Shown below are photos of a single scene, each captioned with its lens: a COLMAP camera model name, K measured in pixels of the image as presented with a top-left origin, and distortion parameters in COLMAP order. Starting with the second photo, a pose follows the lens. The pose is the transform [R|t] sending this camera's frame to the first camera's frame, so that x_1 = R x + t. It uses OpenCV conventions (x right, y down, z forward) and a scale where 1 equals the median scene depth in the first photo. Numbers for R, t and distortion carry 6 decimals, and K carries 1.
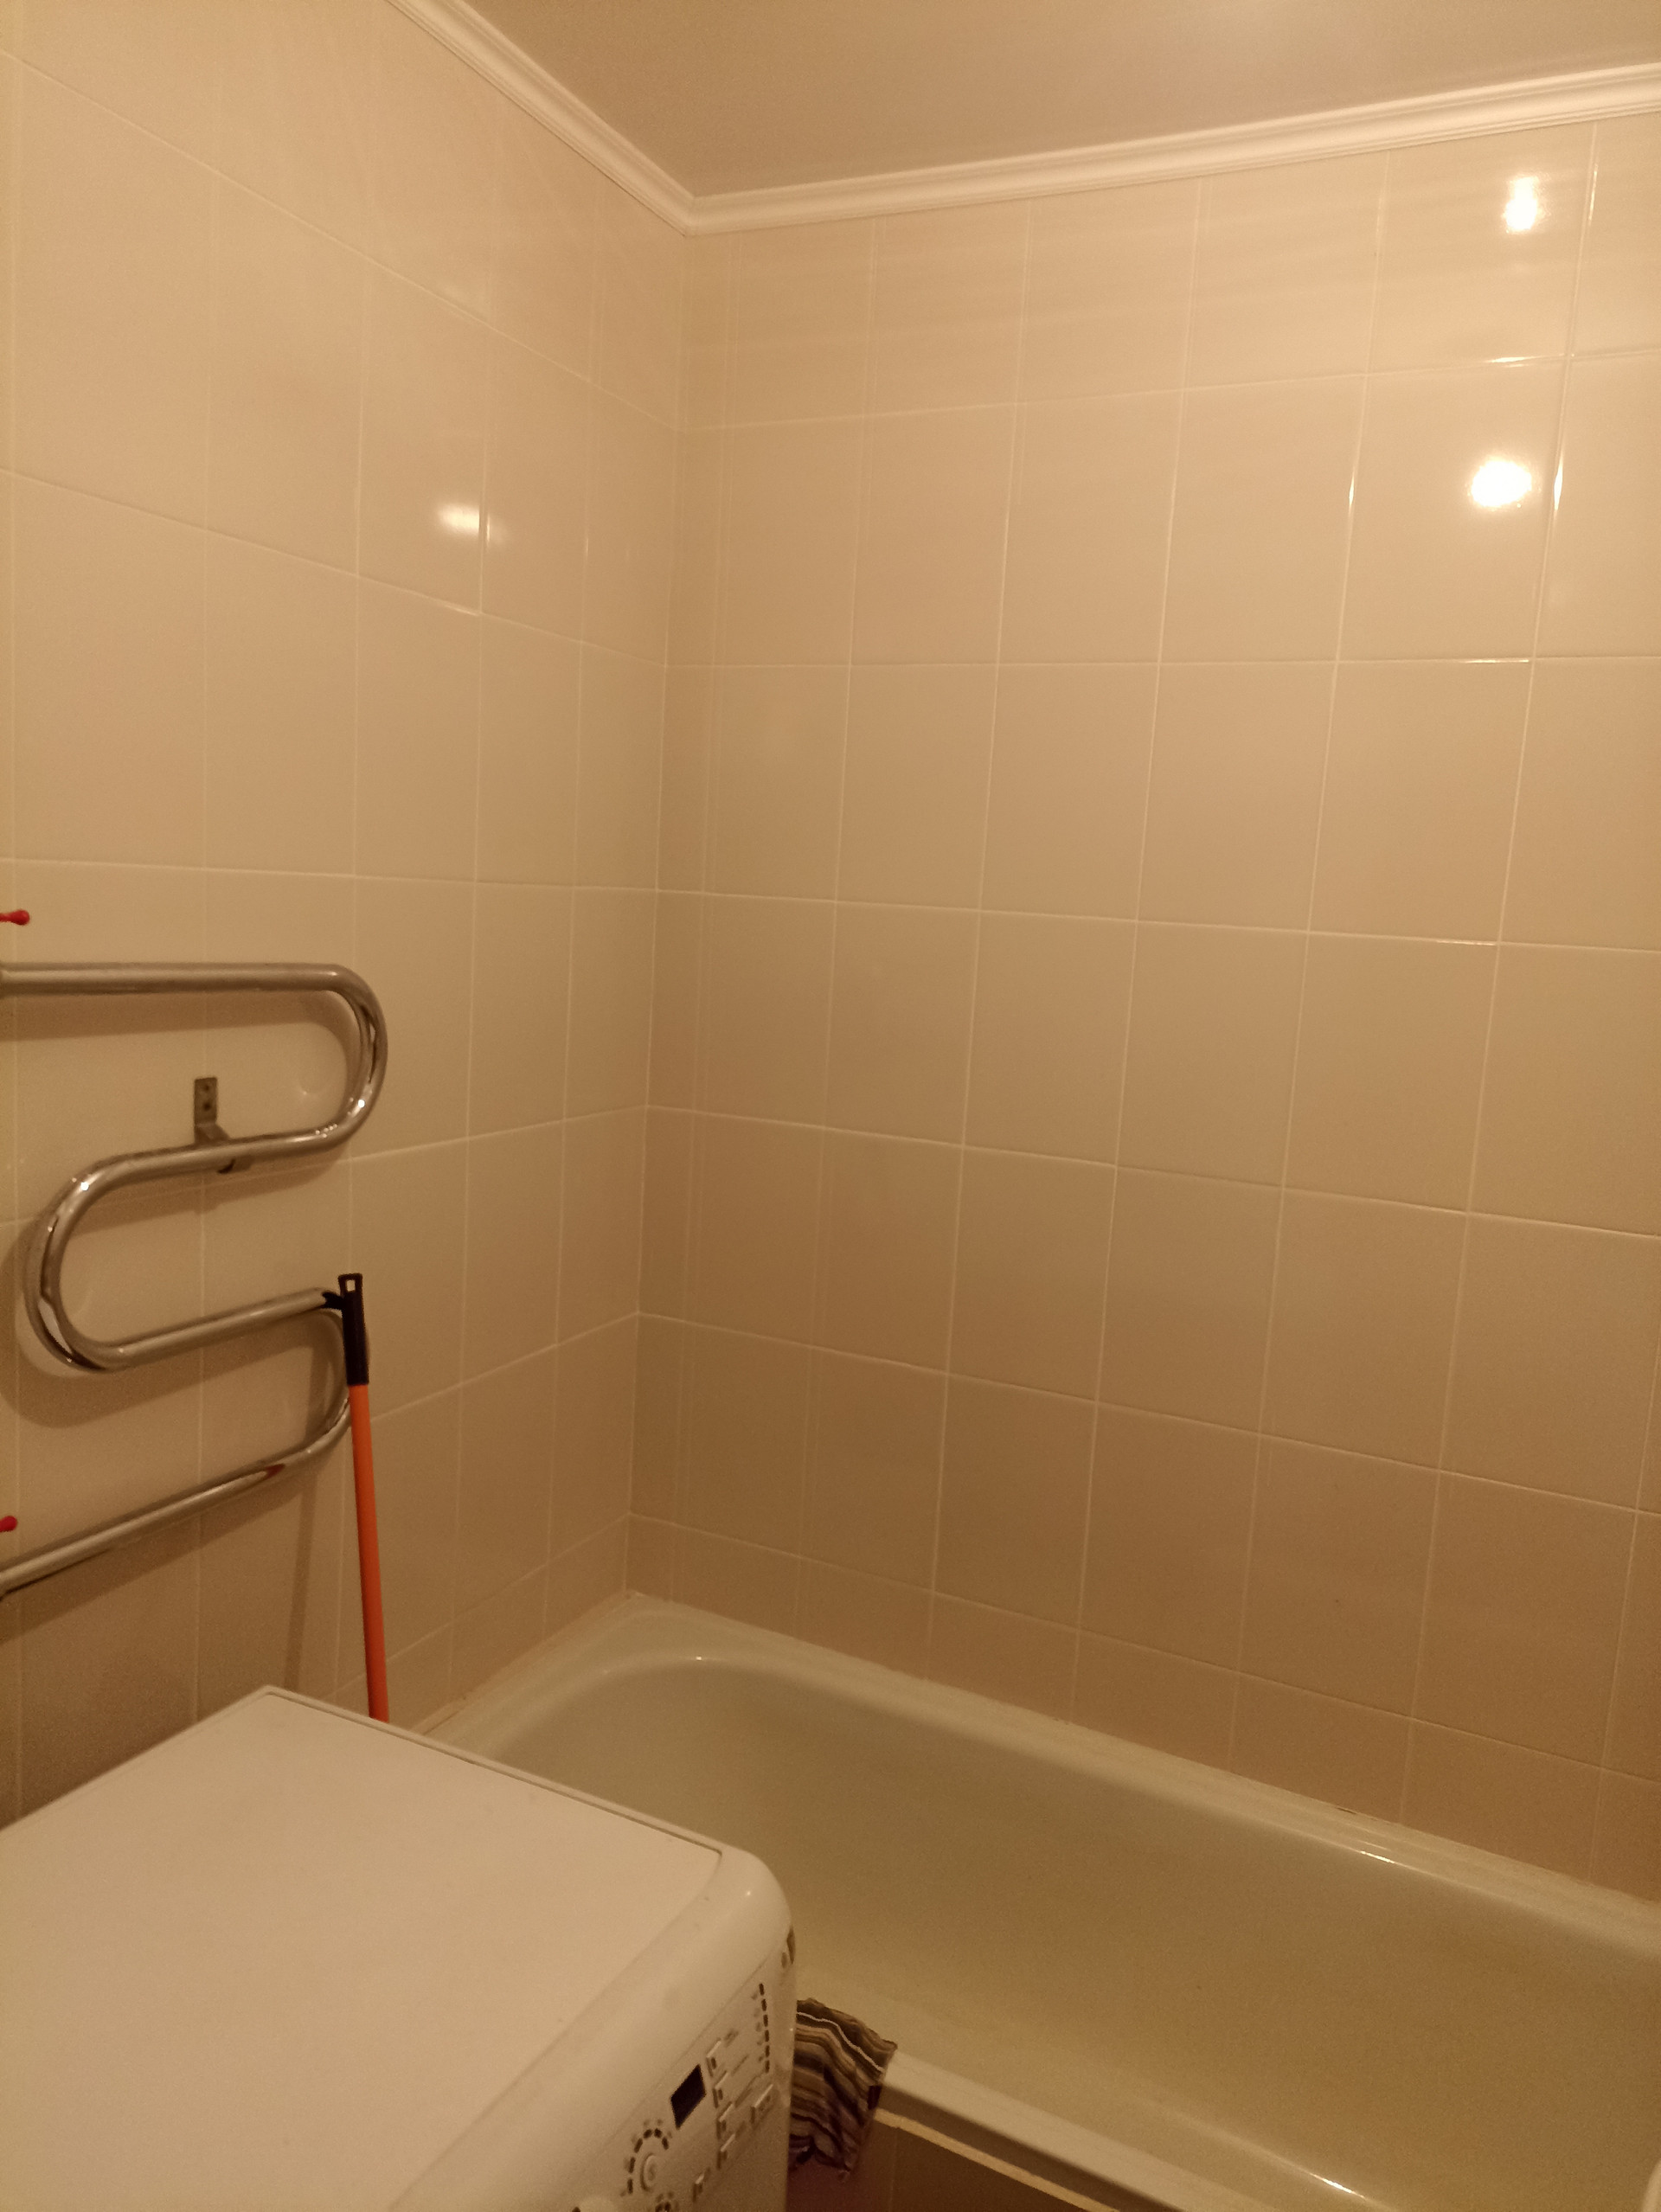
lens RADIAL K [[1617.2, 0, 835.1], [0, 1617.2, 1112.2], [0, 0, 1]] dist [0.048892, -0.040333]
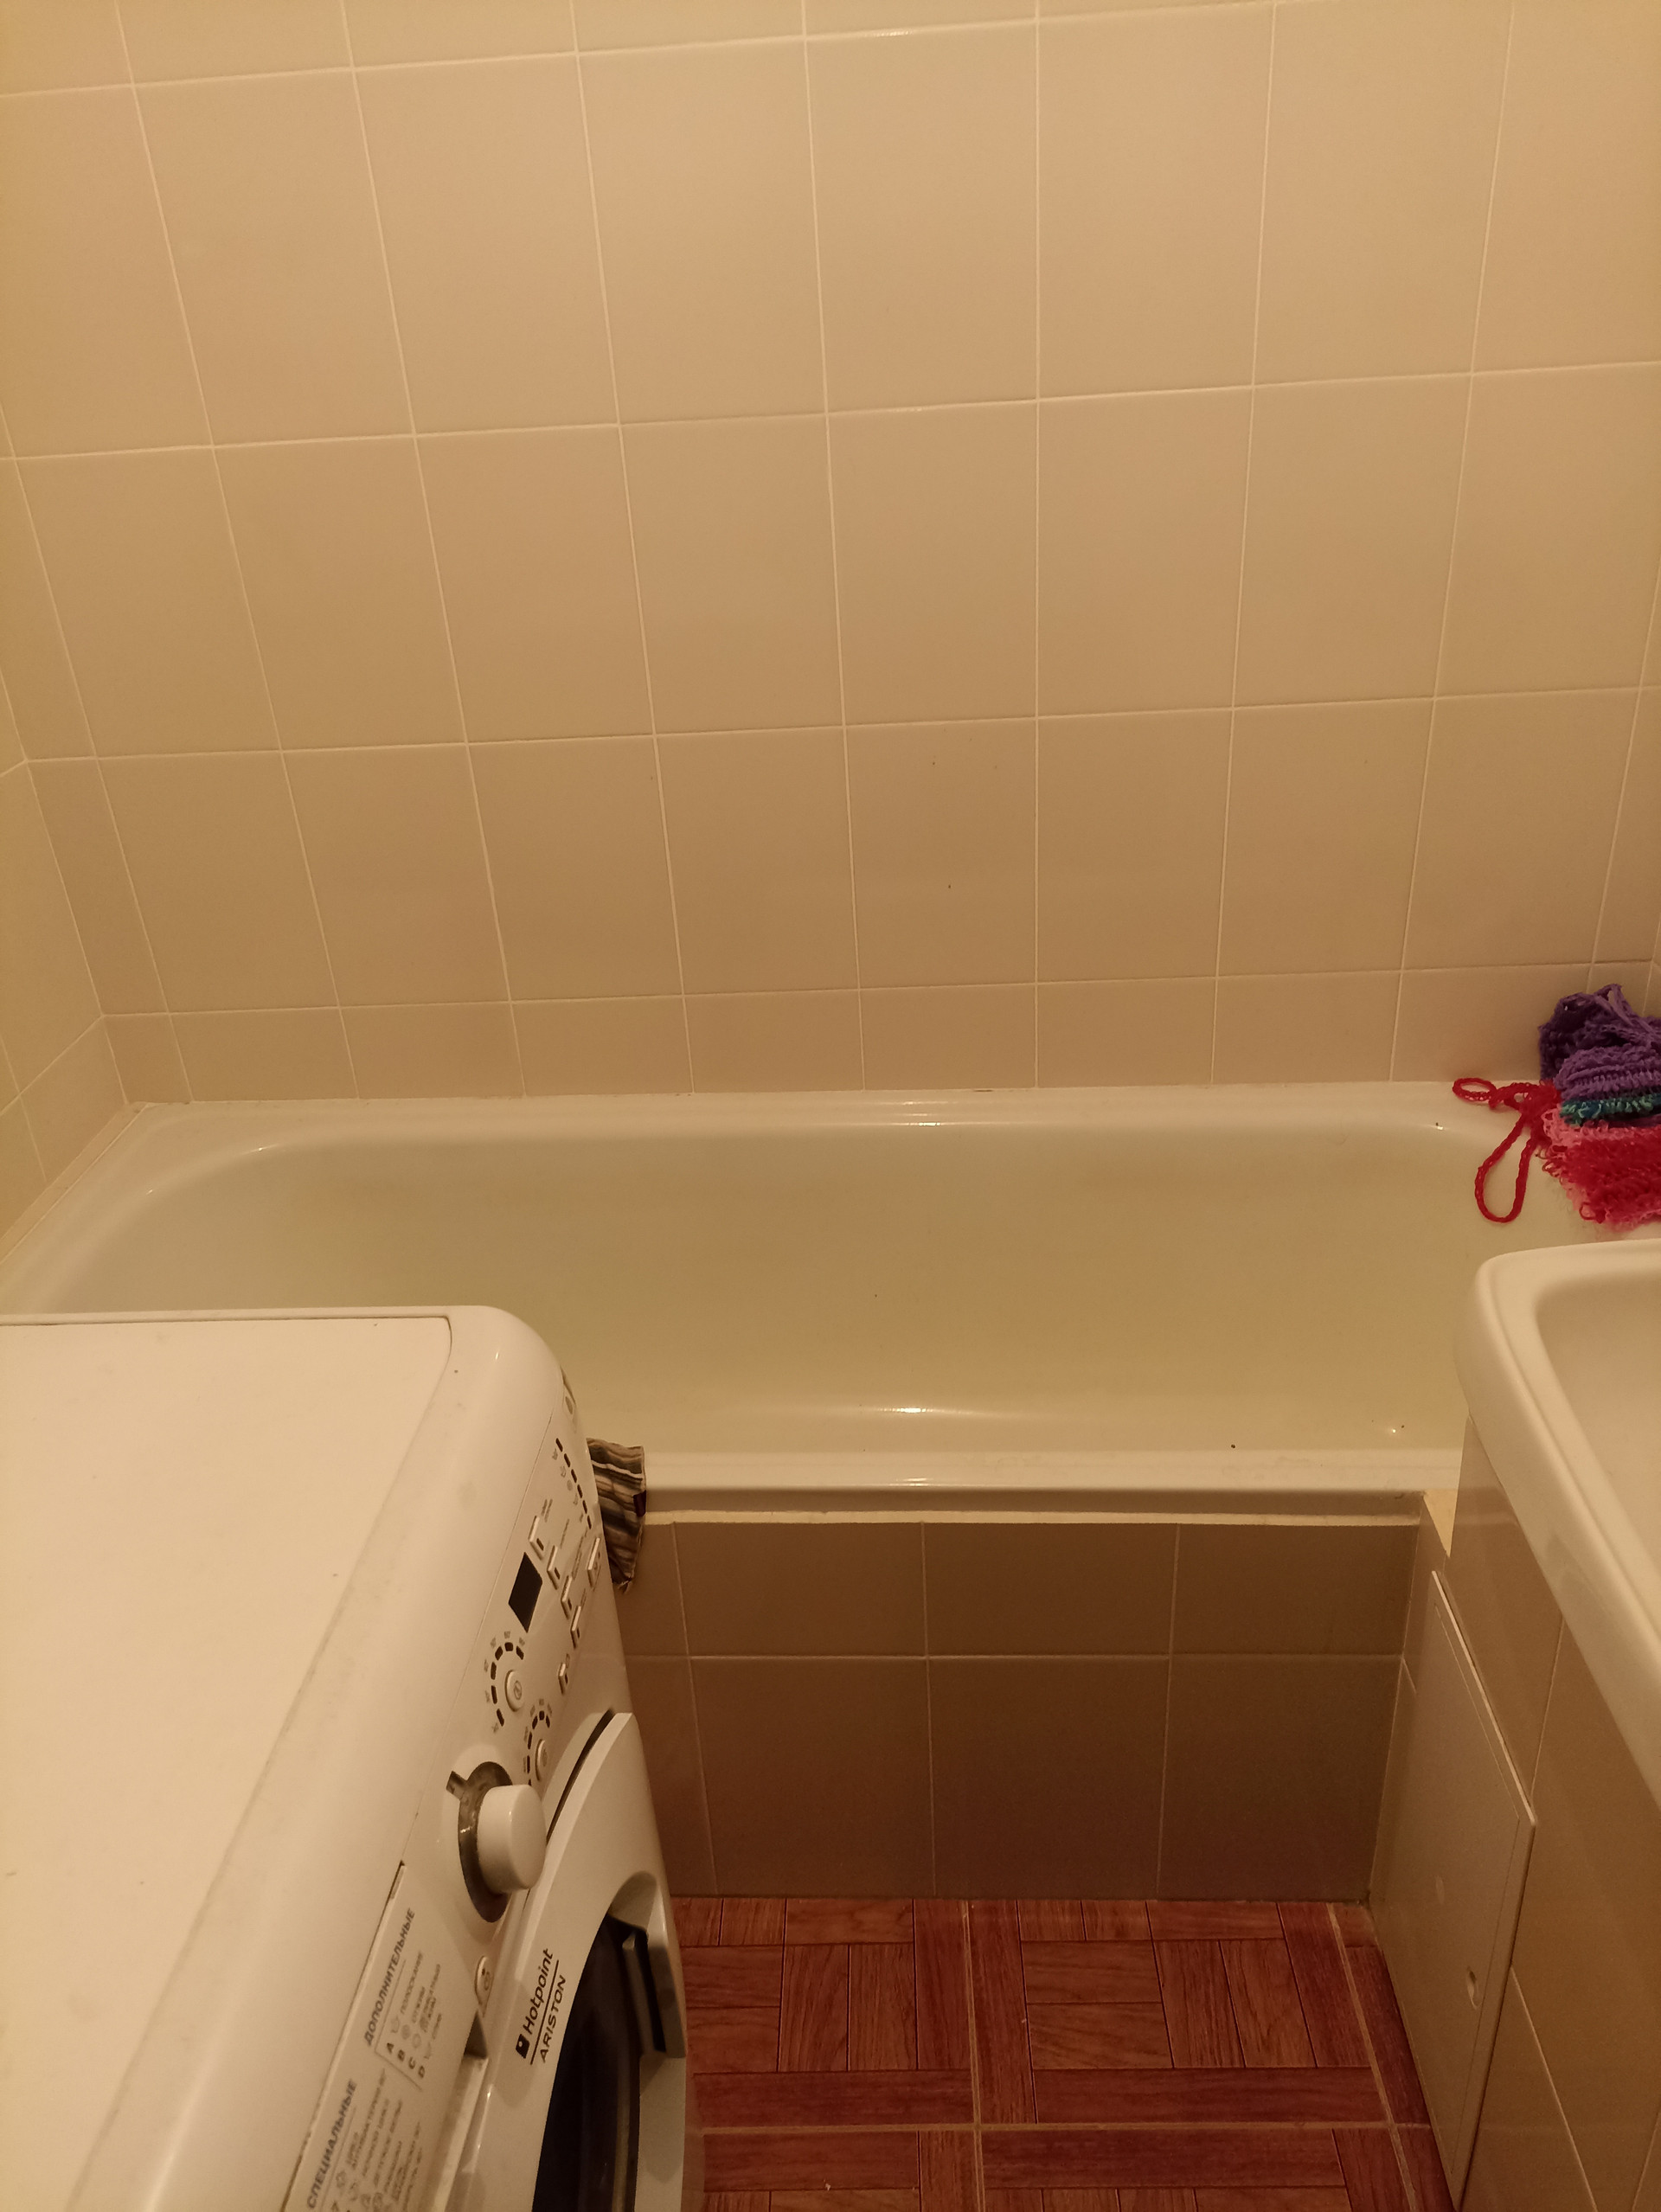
lens RADIAL K [[1617.2, 0, 835.1], [0, 1617.2, 1112.2], [0, 0, 1]] dist [0.048892, -0.040333]
pose [[0.911199, -0.282205, 0.300129, -0.086431], [0.164765, 0.917363, 0.362350, 0.095827], [-0.377584, -0.280722, 0.882398, 0.229601]]
